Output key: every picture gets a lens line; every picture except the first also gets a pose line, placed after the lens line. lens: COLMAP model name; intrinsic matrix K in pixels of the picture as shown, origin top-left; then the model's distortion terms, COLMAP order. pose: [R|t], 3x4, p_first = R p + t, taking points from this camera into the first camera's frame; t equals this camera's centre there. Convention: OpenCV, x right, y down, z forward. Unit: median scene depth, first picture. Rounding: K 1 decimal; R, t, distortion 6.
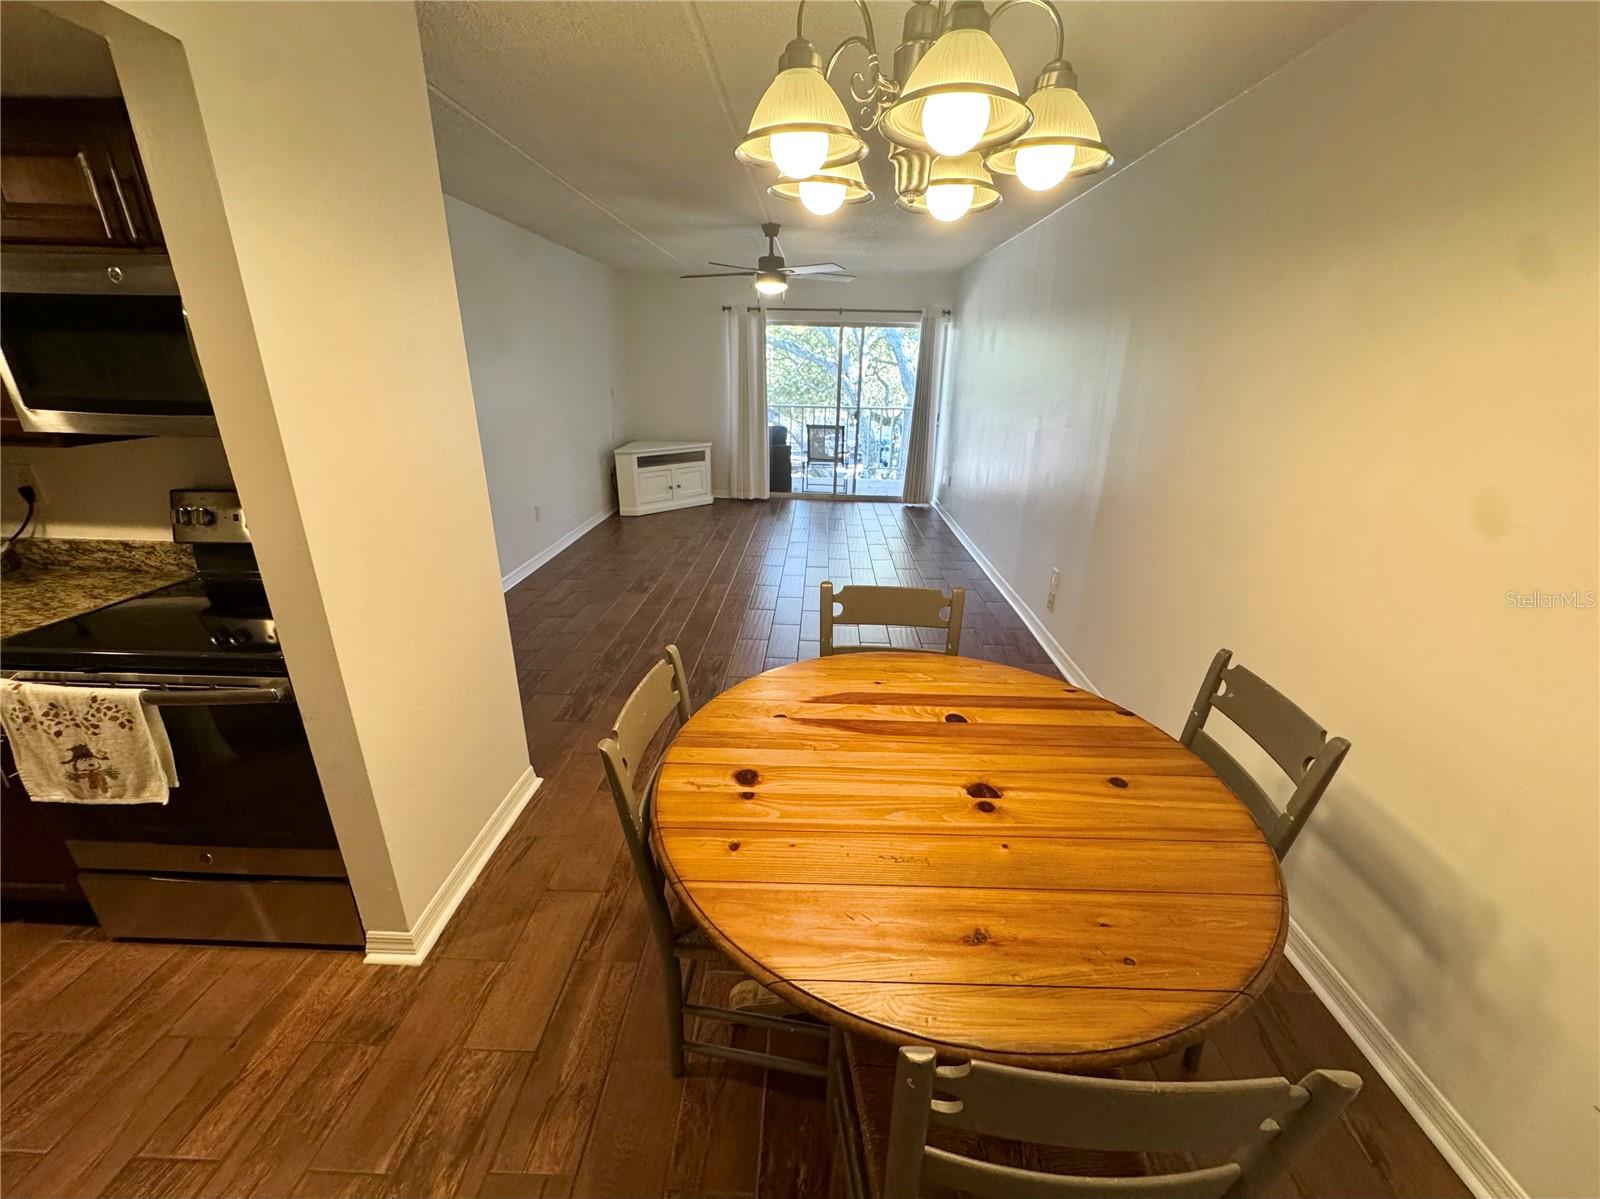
lens RADIAL K [[638.4, 0, 800.0], [0, 638.4, 599.5], [0, 0, 1]] dist [-0.001806, -0.000138]
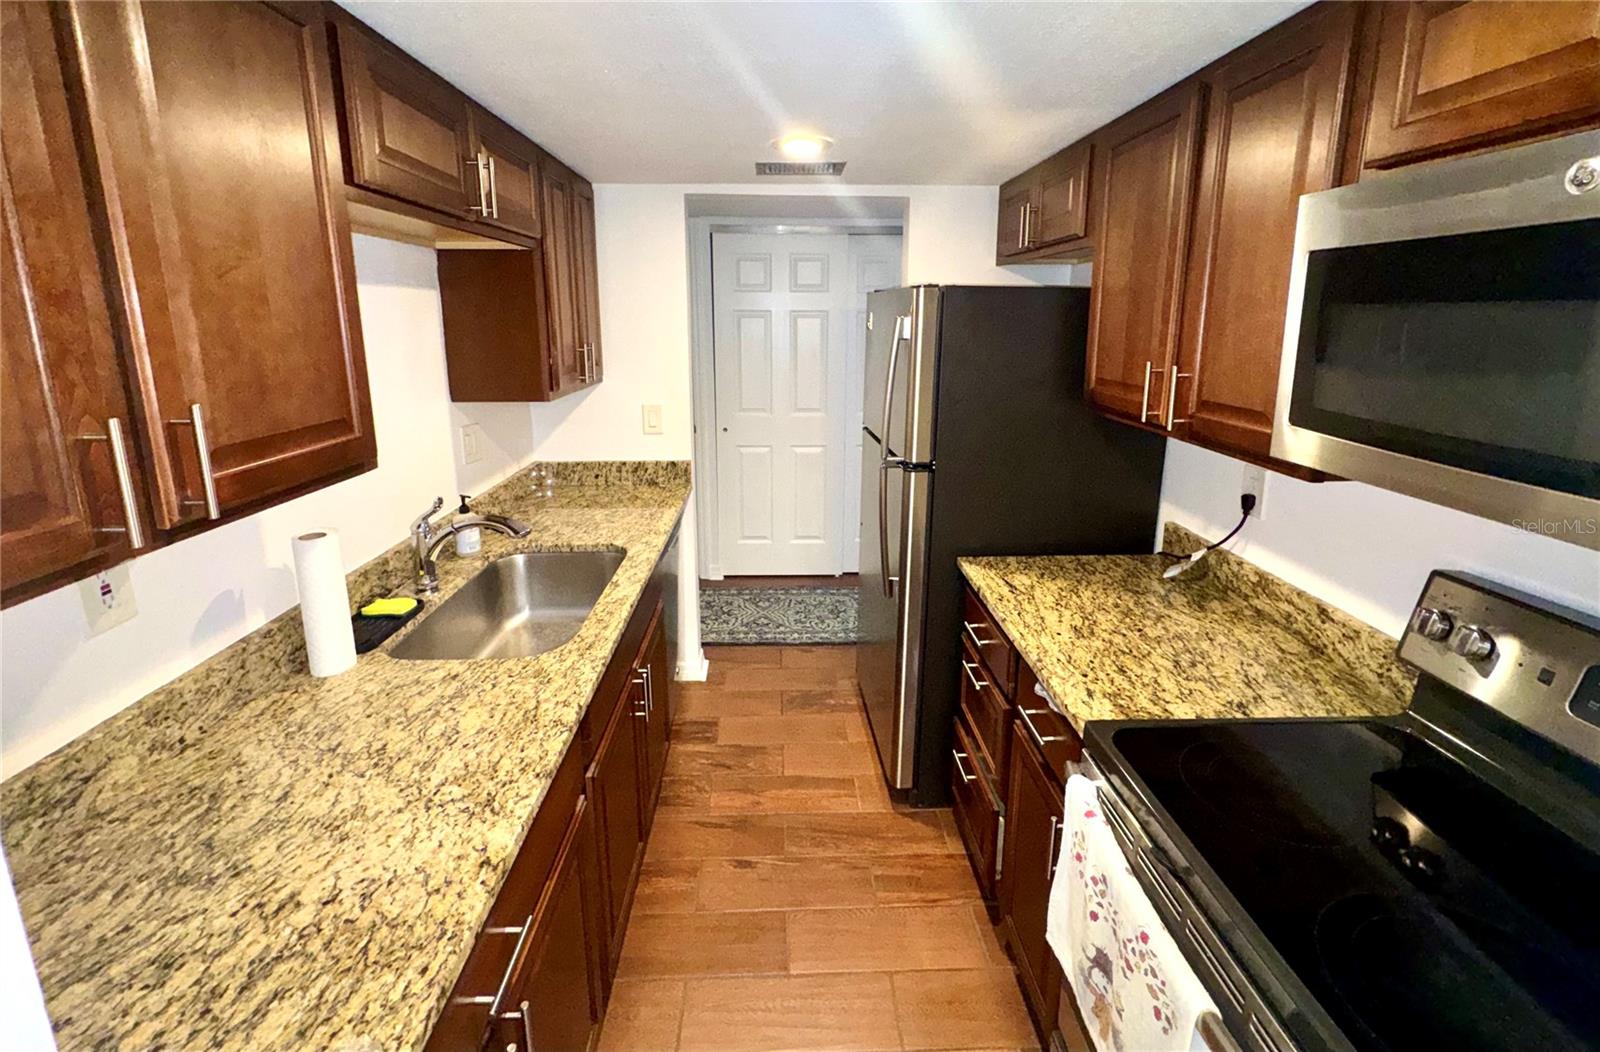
lens RADIAL K [[673.7, 0, 798.6], [0, 673.7, 448.7], [0, 0, 1]] dist [0.000587, 0.000036]
pose [[0.062800, 0.179047, -0.981834, -0.200949], [-0.345405, 0.926880, 0.146933, -0.071577], [0.936350, 0.329903, 0.120052, 0.162180]]
